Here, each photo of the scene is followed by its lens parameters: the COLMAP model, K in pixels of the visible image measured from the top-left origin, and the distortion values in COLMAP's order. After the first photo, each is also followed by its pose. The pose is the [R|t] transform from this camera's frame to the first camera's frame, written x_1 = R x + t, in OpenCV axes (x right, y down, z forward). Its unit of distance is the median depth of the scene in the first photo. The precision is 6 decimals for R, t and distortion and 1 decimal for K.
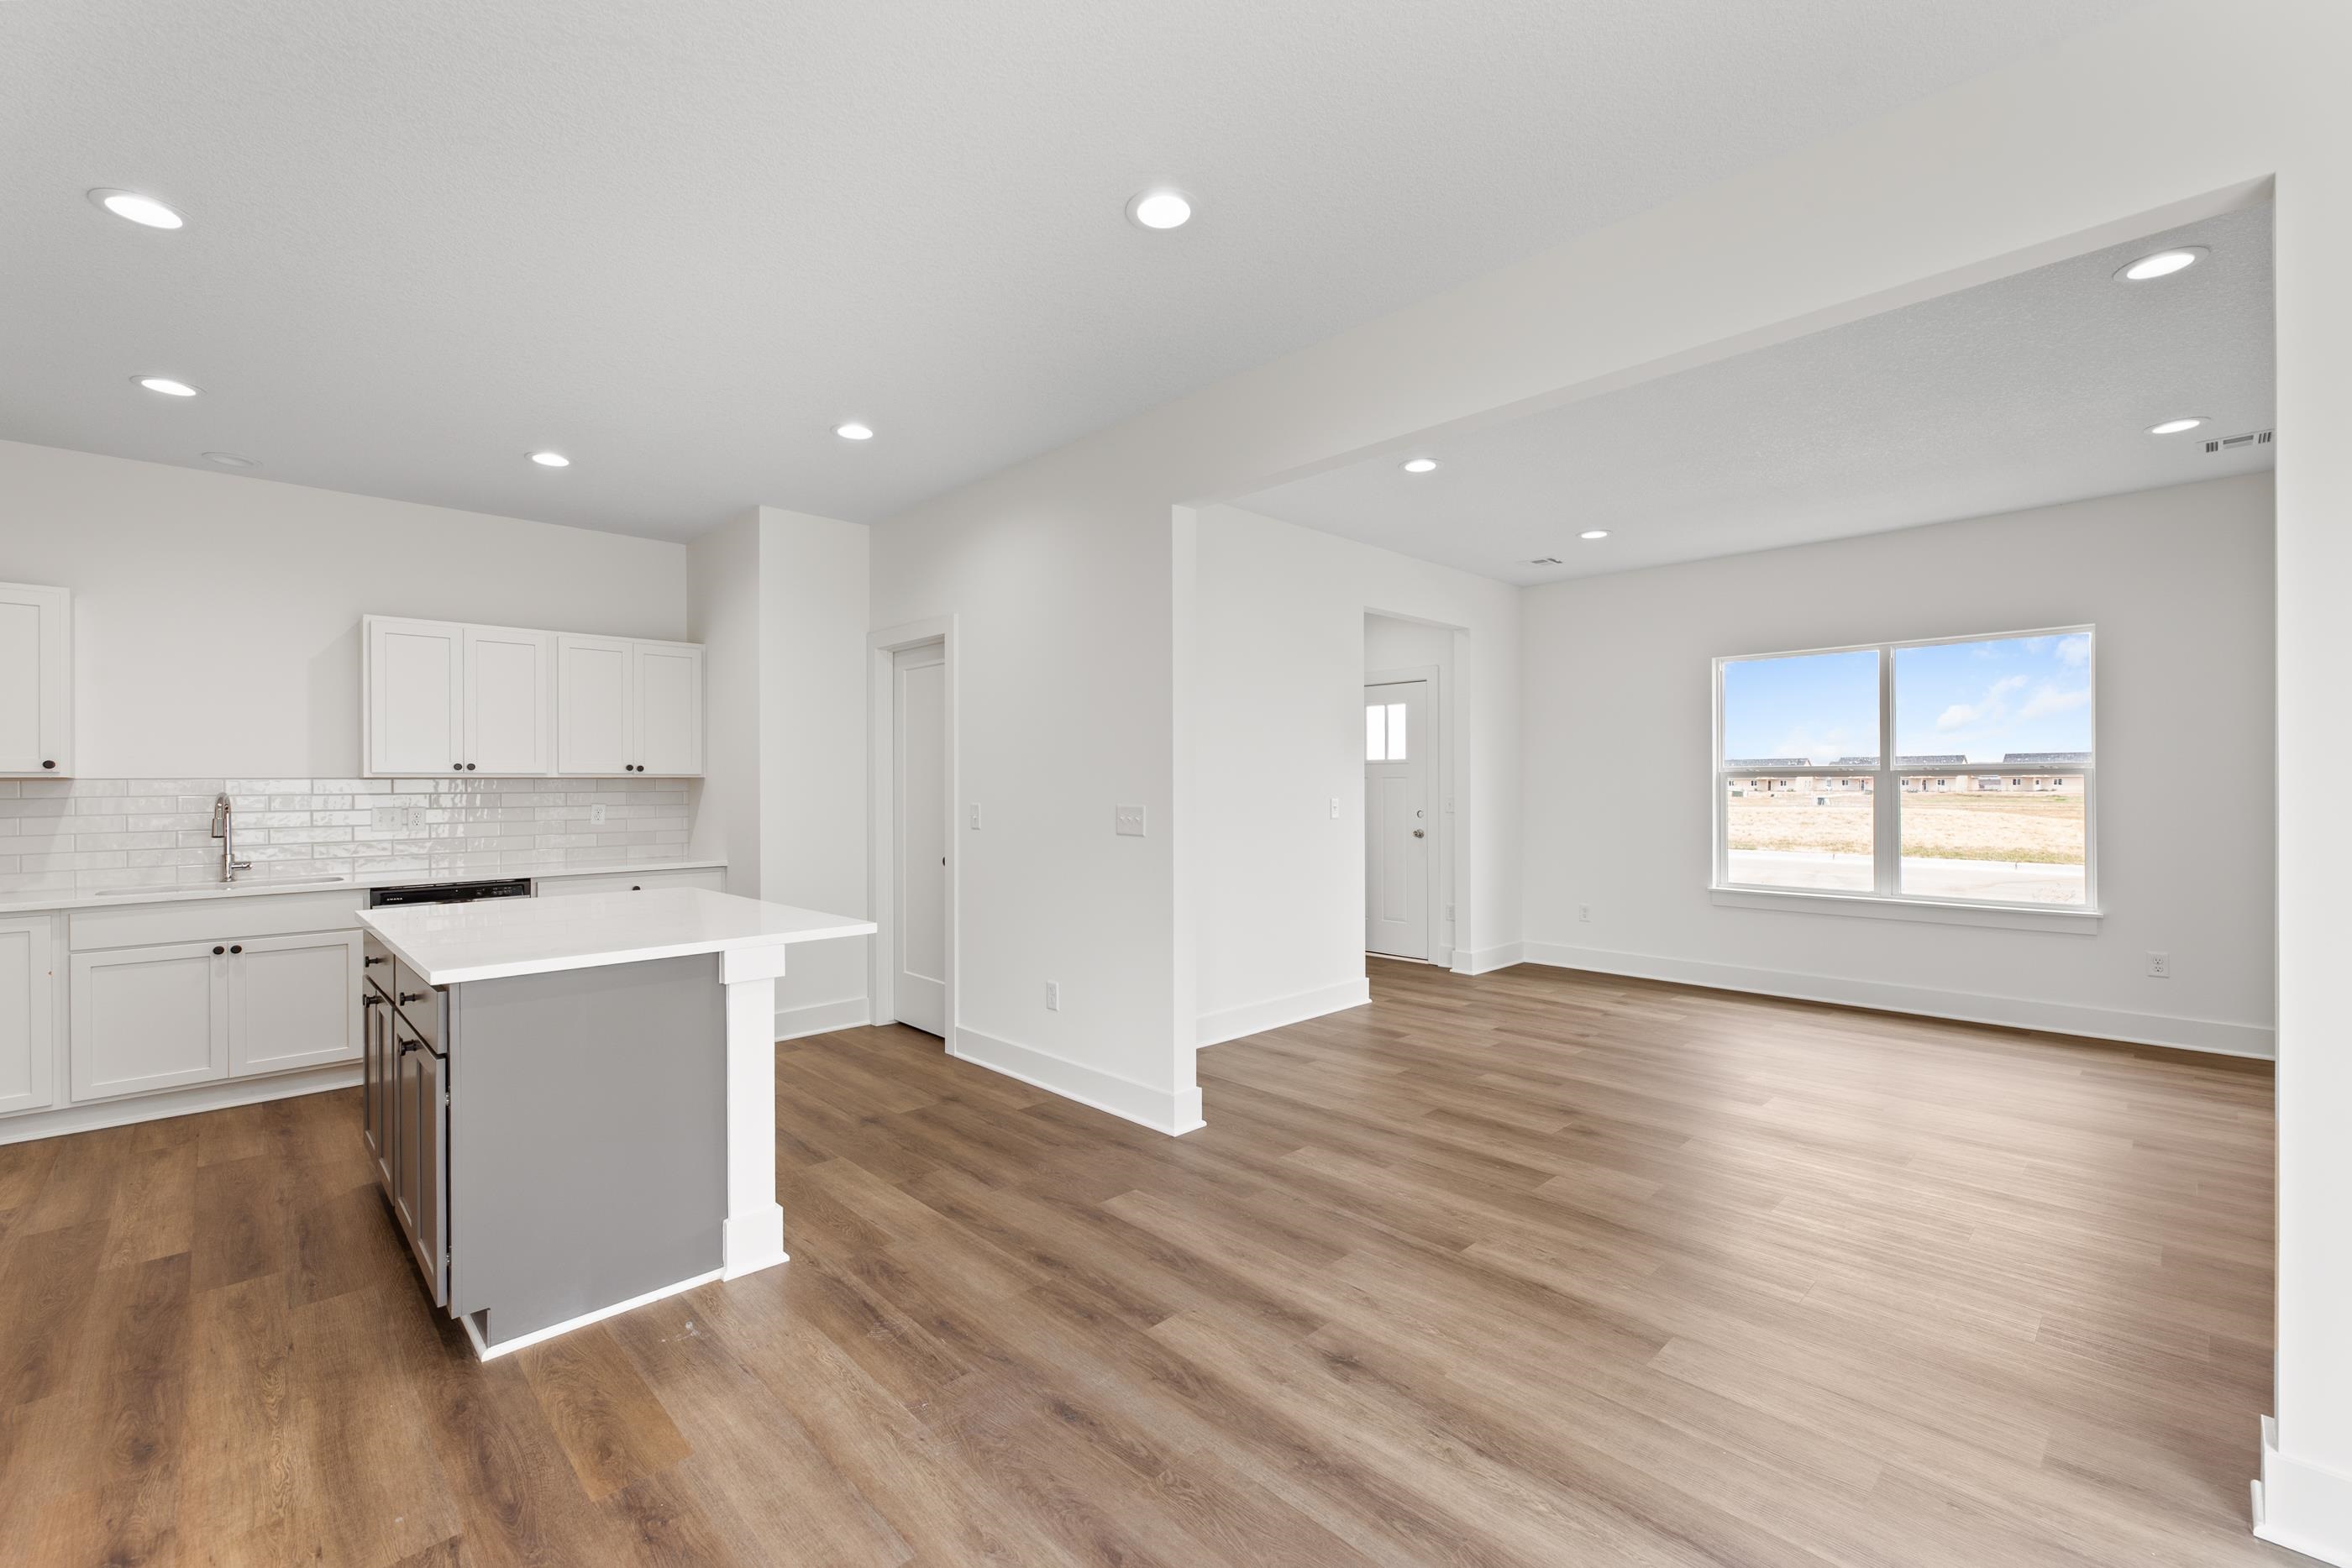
lens RADIAL K [[971.0, 0, 1184.6], [0, 971.0, 788.6], [0, 0, 1]] dist [0.006177, -0.002087]
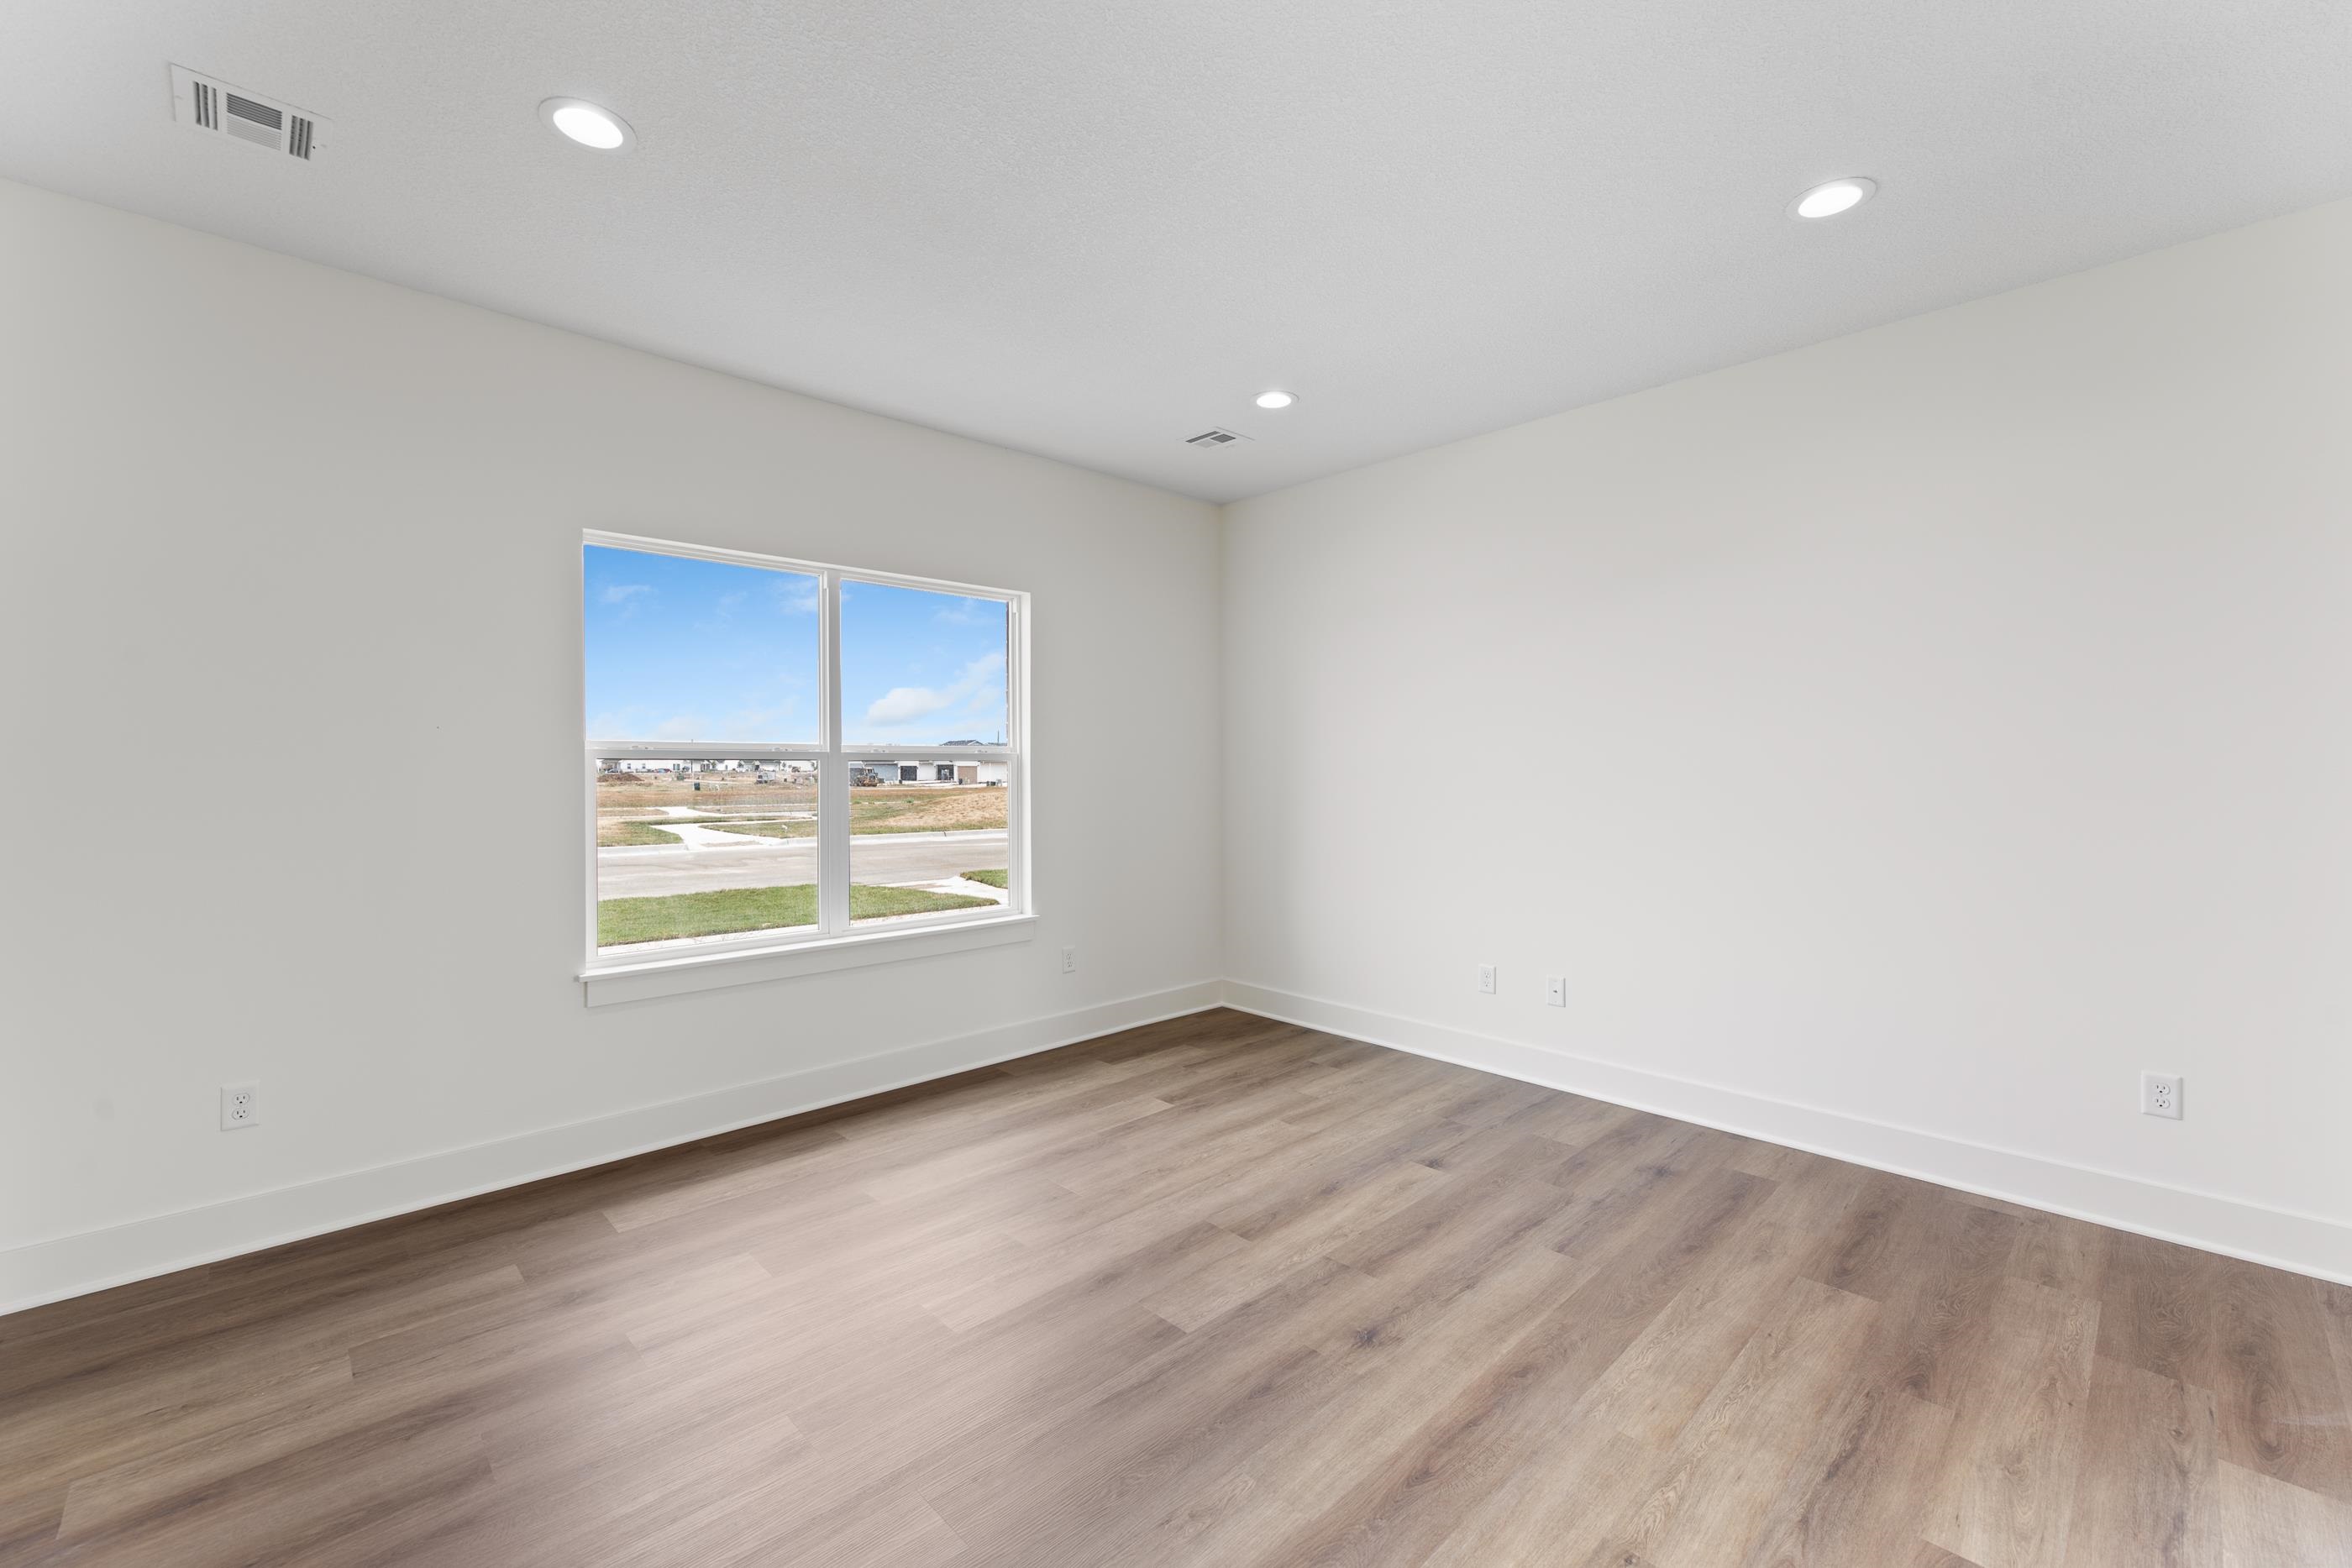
lens RADIAL K [[971.0, 0, 1167.3], [0, 971.0, 801.0], [0, 0, 1]] dist [0.006177, -0.002087]
pose [[0.006697, -0.036506, 0.999311, 0.061155], [0.007707, 0.999306, 0.036454, -0.010663], [-0.999948, 0.007458, 0.006974, 1.080506]]
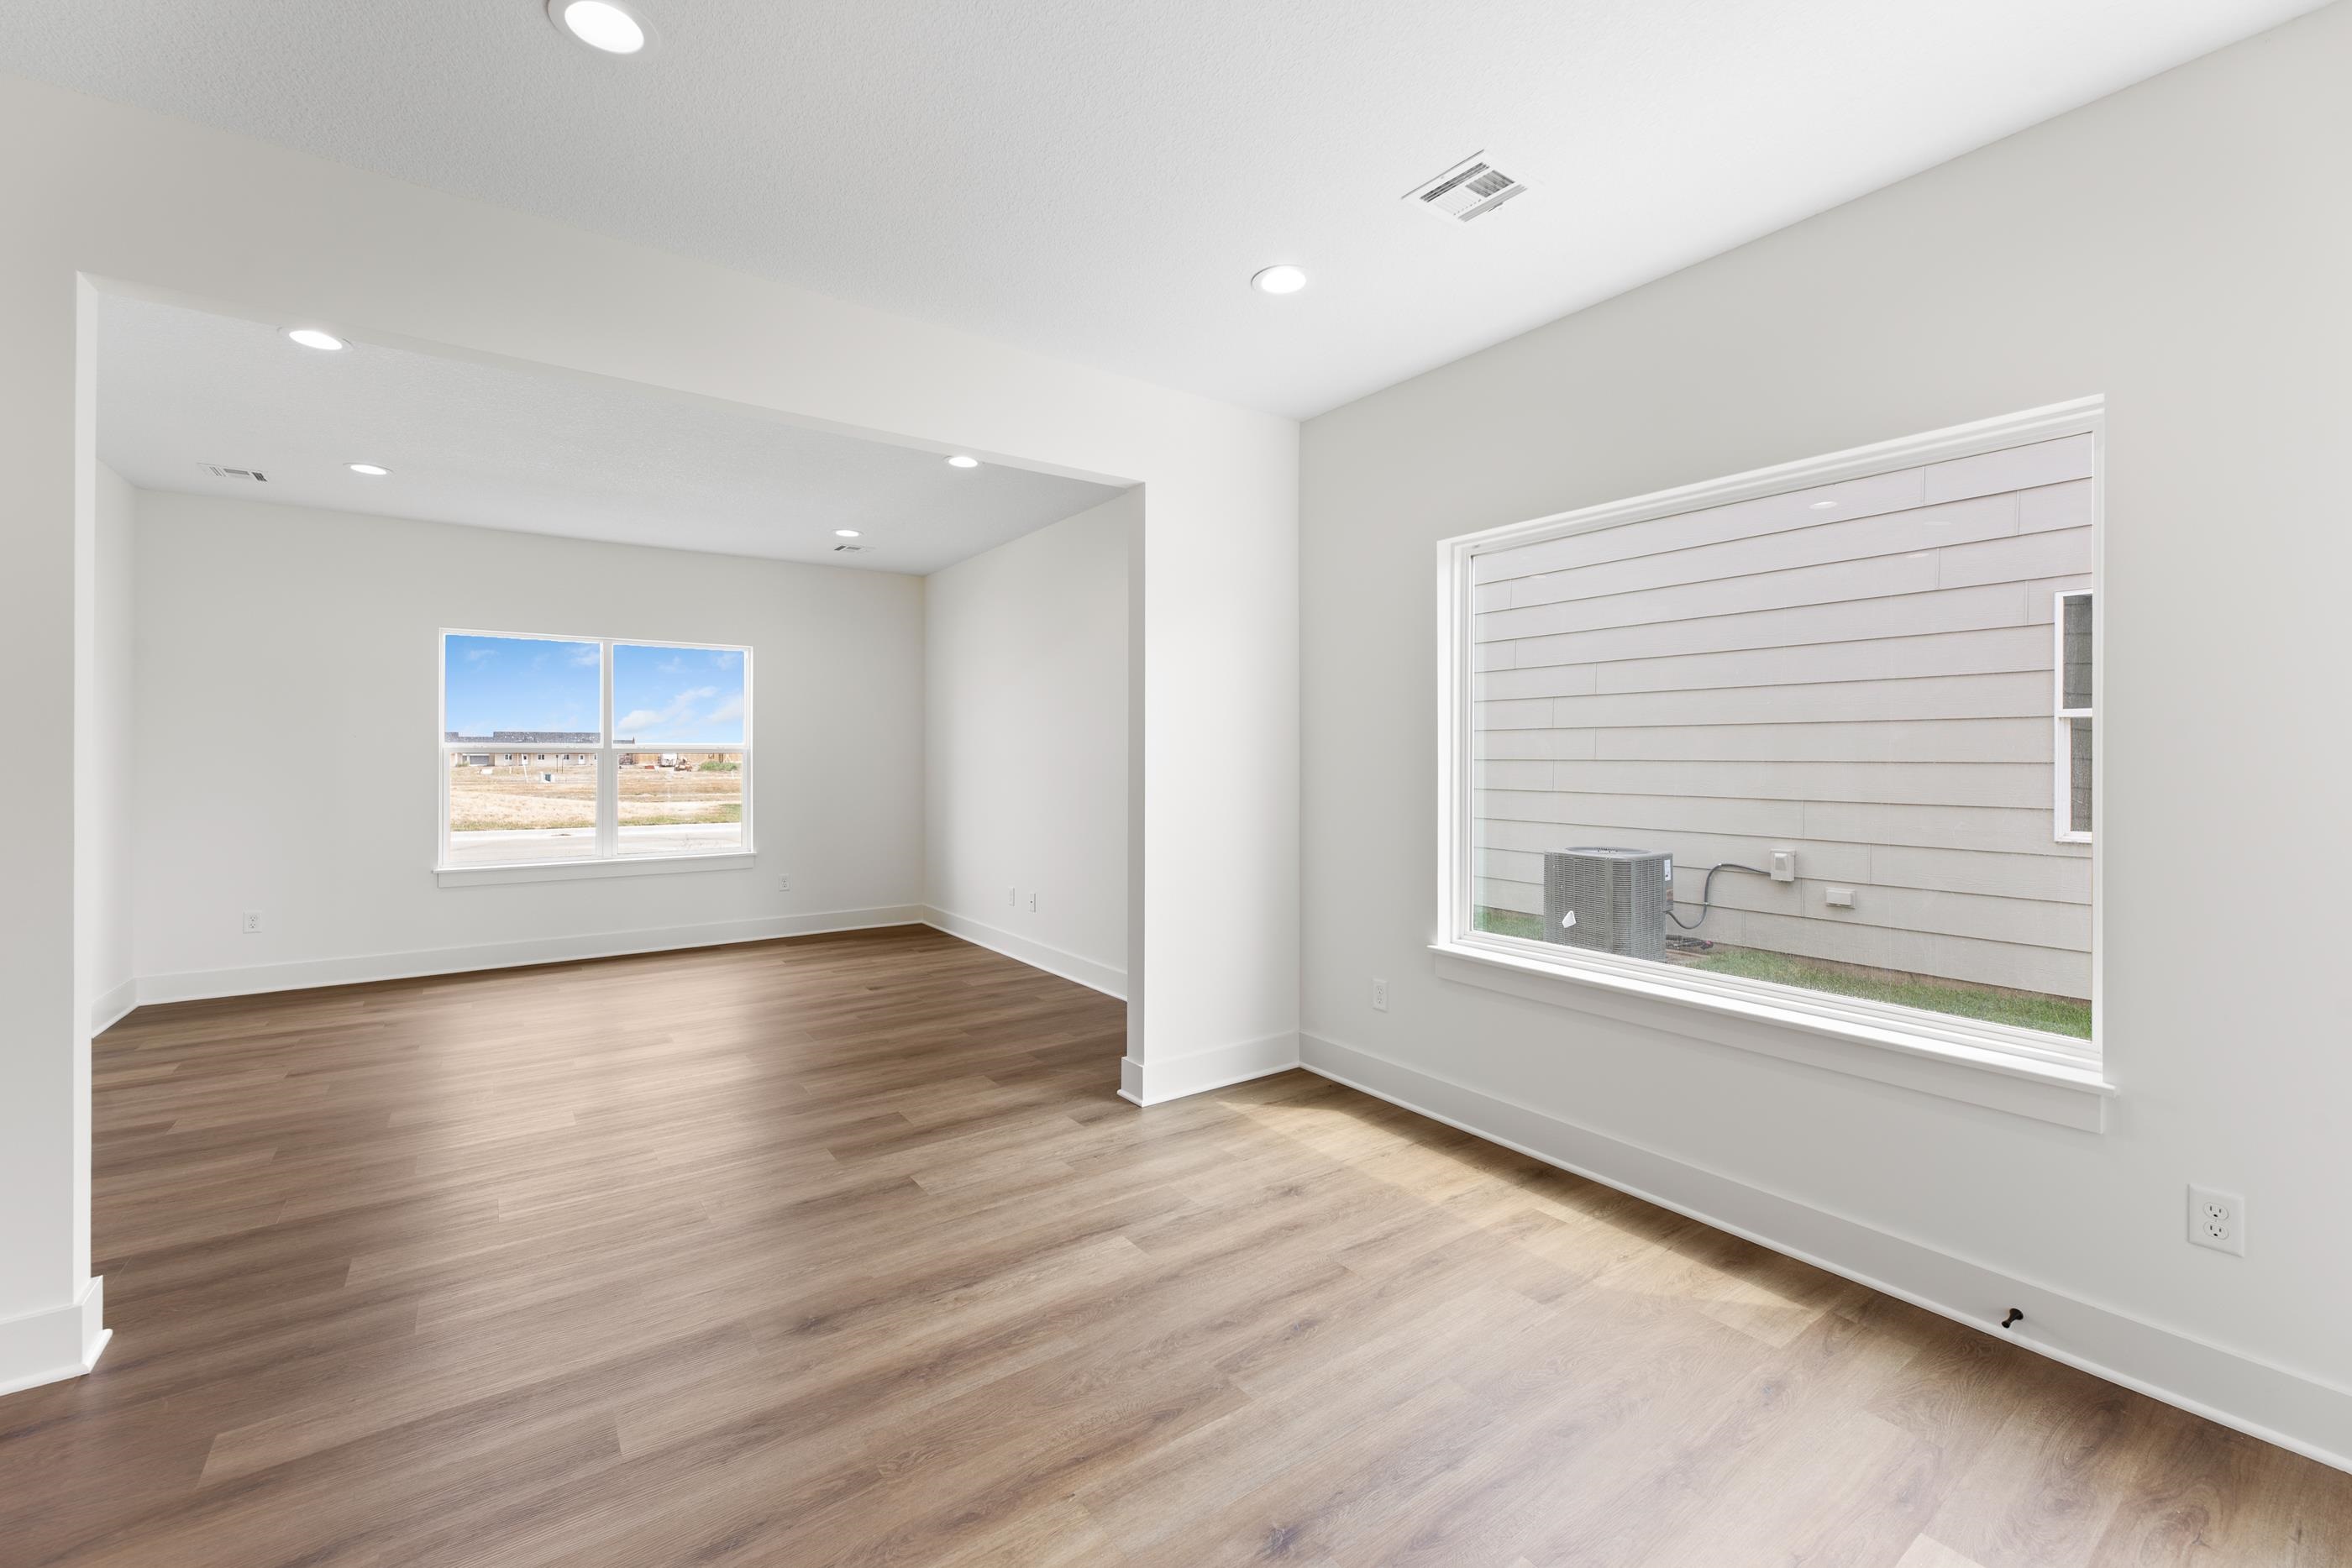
lens RADIAL K [[971.0, 0, 1154.7], [0, 971.0, 768.4], [0, 0, 1]] dist [0.006177, -0.002087]
pose [[0.158081, -0.008550, 0.987389, -0.421807], [0.004810, 0.999957, 0.007889, 0.001186], [-0.987414, 0.003502, 0.158116, 0.263102]]
